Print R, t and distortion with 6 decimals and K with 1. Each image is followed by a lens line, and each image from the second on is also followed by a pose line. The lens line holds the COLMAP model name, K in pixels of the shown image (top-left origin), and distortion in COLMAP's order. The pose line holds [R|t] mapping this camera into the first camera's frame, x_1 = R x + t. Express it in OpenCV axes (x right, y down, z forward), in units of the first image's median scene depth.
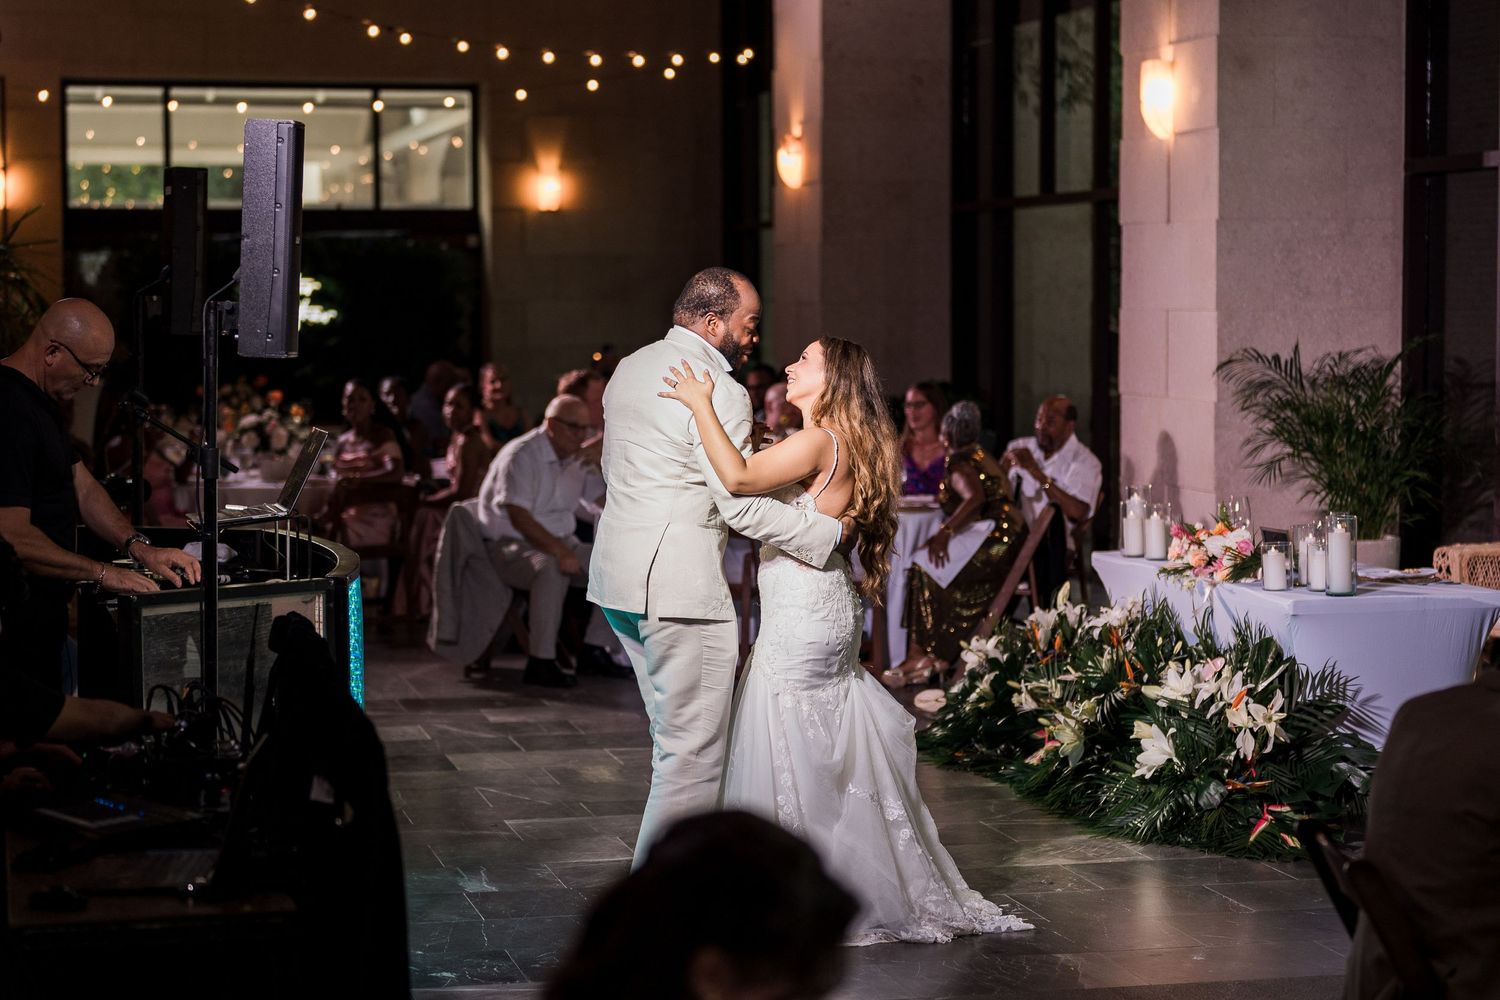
lens RADIAL K [[3168.1, 0, 750.4], [0, 3168.1, 500.7], [0, 0, 1]] dist [0.008141, 0.000000]
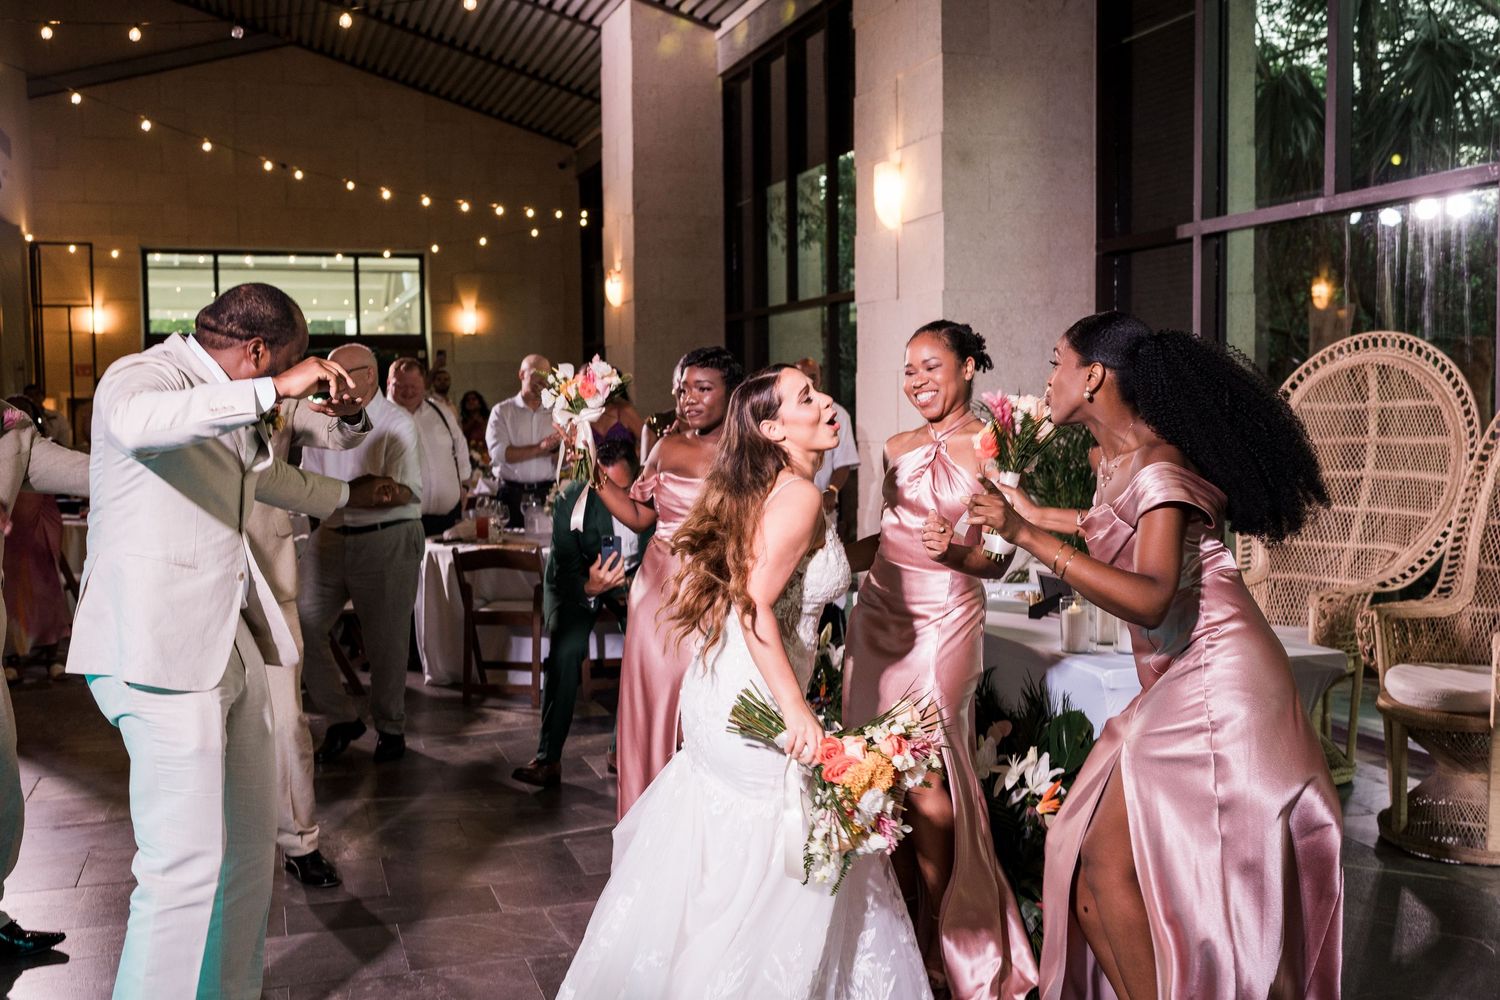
lens RADIAL K [[1526.9, 0, 755.4], [0, 1526.9, 495.7], [0, 0, 1]] dist [-0.011973, 0.000000]
pose [[0.997140, -0.011380, 0.074716, 0.026153], [0.011990, 0.999898, -0.007719, -0.006938], [-0.074621, 0.008593, 0.997175, 0.331294]]
